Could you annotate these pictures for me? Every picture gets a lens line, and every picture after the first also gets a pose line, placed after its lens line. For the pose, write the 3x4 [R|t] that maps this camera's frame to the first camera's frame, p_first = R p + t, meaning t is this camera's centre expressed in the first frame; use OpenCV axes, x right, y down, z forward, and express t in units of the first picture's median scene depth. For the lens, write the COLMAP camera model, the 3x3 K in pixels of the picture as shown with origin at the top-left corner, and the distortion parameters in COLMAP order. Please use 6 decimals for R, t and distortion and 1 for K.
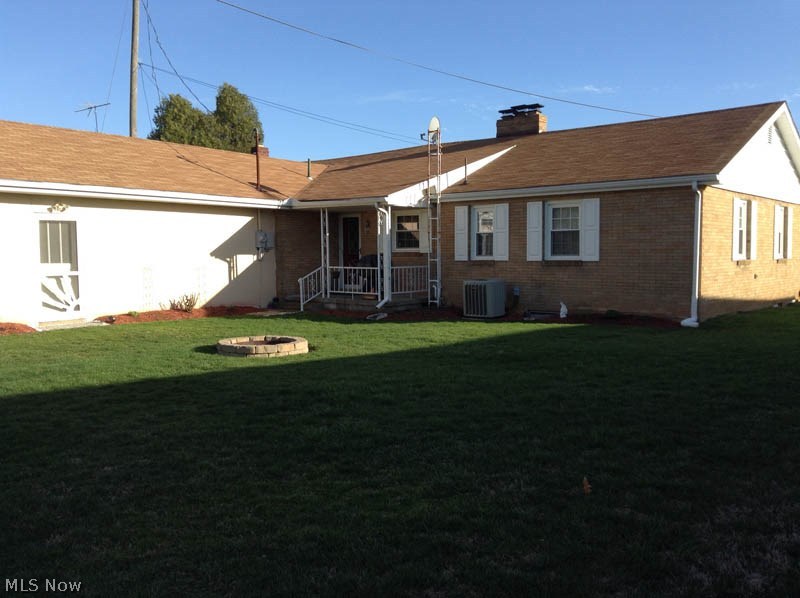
lens RADIAL K [[731.3, 0, 400.0], [0, 731.3, 299.0], [0, 0, 1]] dist [0.259570, -0.523411]
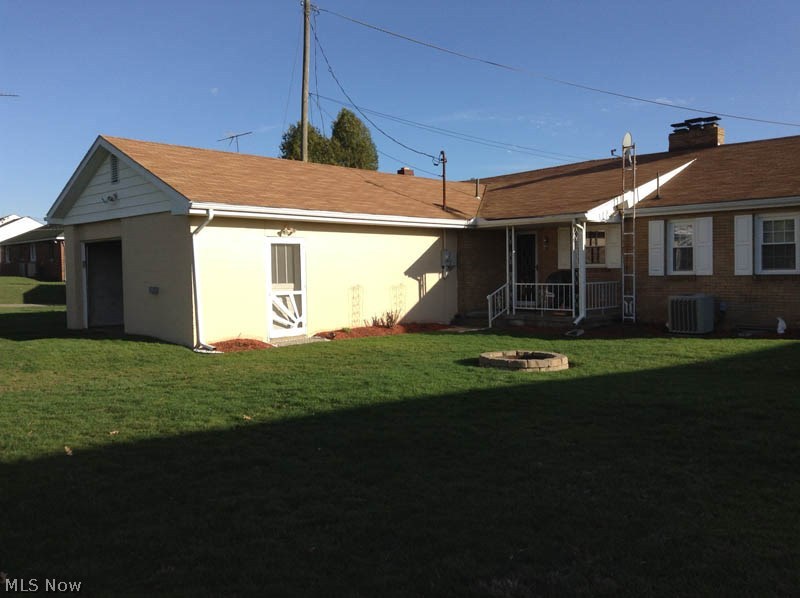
lens RADIAL K [[731.3, 0, 400.0], [0, 731.3, 299.0], [0, 0, 1]] dist [0.259570, -0.523411]
pose [[0.996282, -0.007770, -0.085799, -0.175373], [0.005705, 0.999689, -0.024290, 0.001200], [0.085961, 0.023710, 0.996016, -0.027035]]
